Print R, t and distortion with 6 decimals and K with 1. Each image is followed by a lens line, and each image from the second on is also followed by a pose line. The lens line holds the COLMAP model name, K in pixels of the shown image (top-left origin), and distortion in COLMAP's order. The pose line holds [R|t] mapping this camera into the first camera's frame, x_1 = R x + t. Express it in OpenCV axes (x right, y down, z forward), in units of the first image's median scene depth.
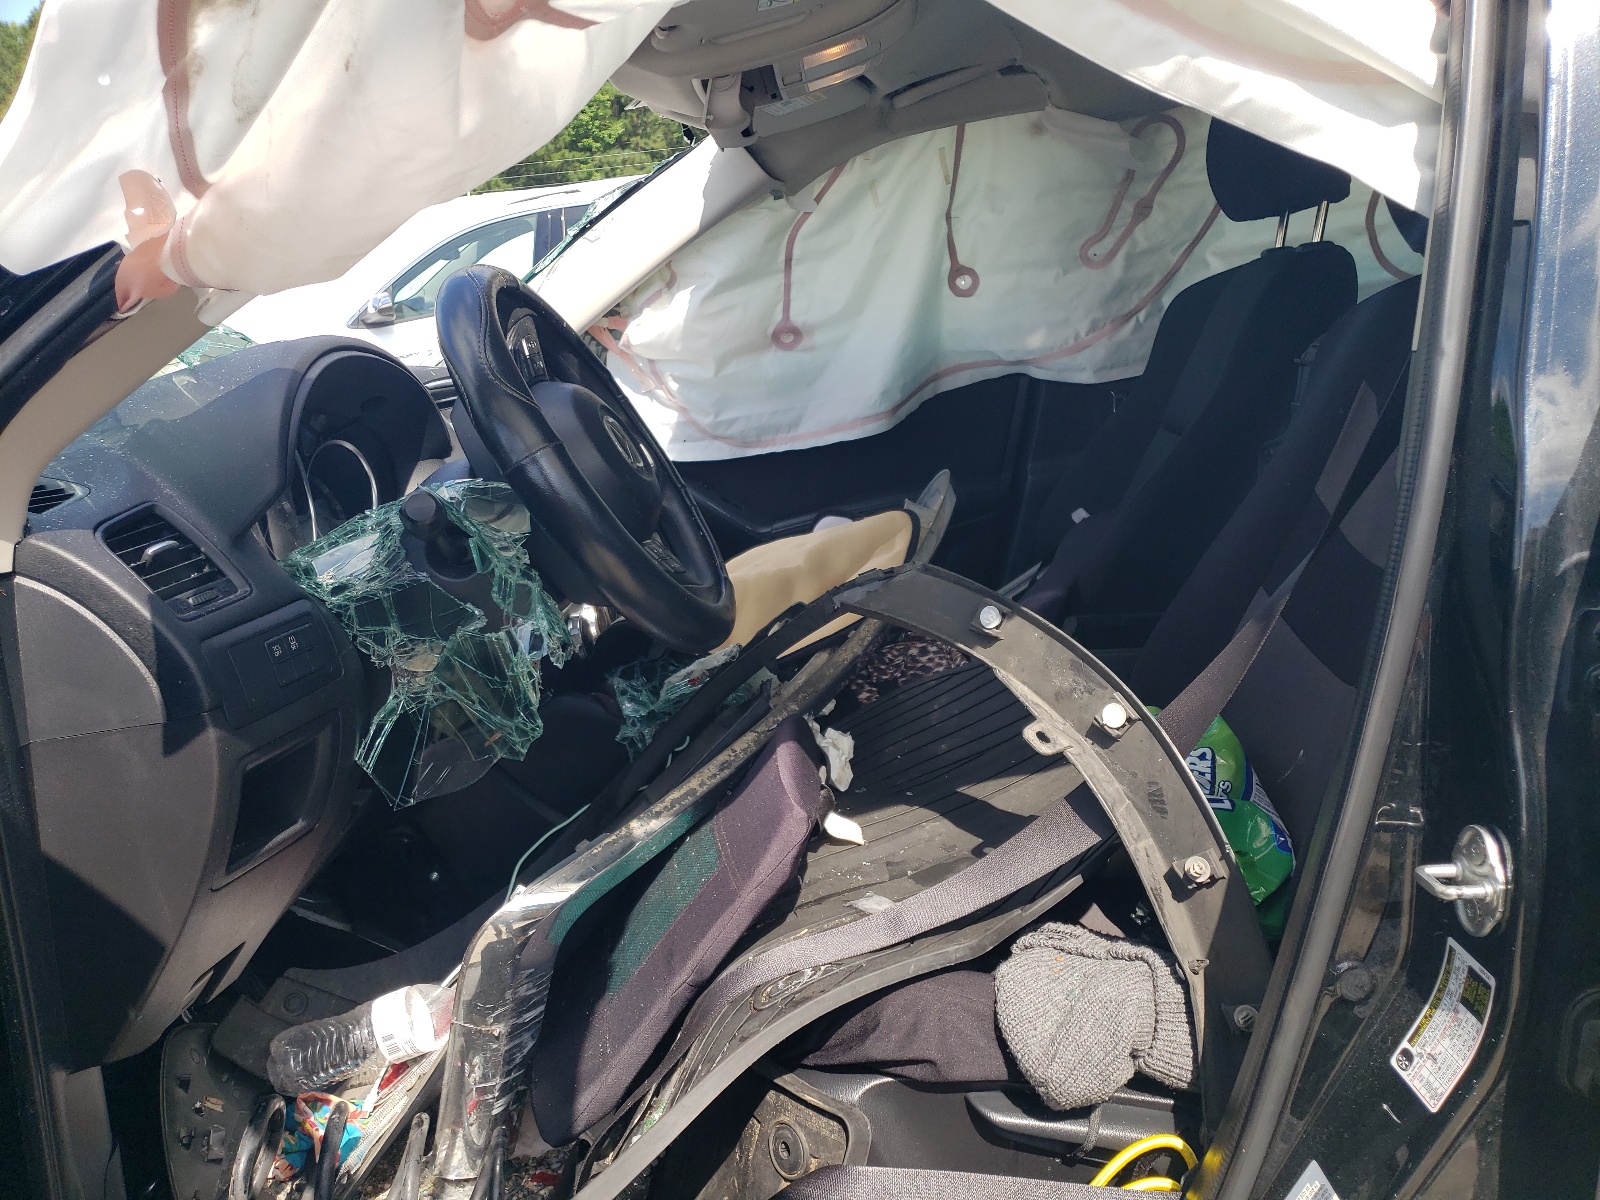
lens RADIAL K [[1195.6, 0, 800.0], [0, 1195.6, 600.0], [0, 0, 1]] dist [0.058530, -0.000550]
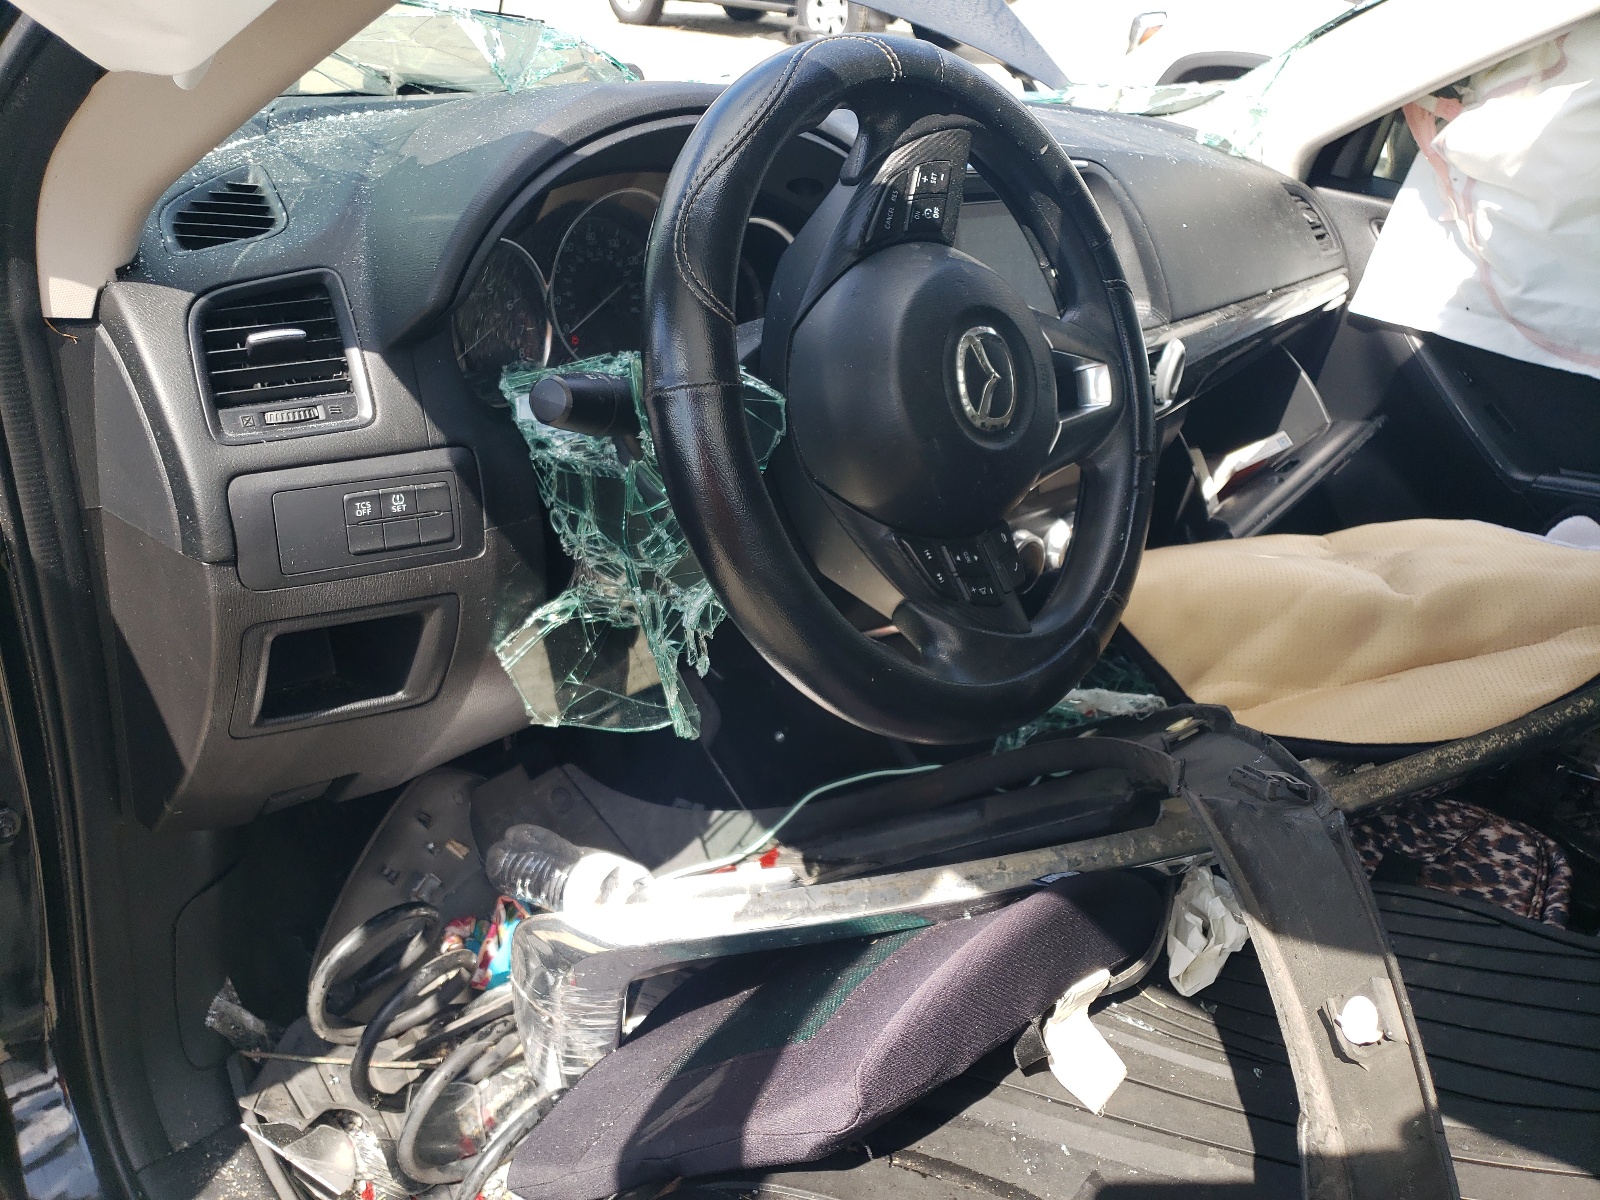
lens RADIAL K [[1226.8, 0, 800.0], [0, 1226.8, 600.0], [0, 0, 1]] dist [0.040966, -0.007353]
pose [[0.717147, 0.462984, -0.520908, 0.135828], [-0.330313, 0.883961, 0.330916, -0.173794], [0.613672, -0.065253, 0.786860, 0.368520]]
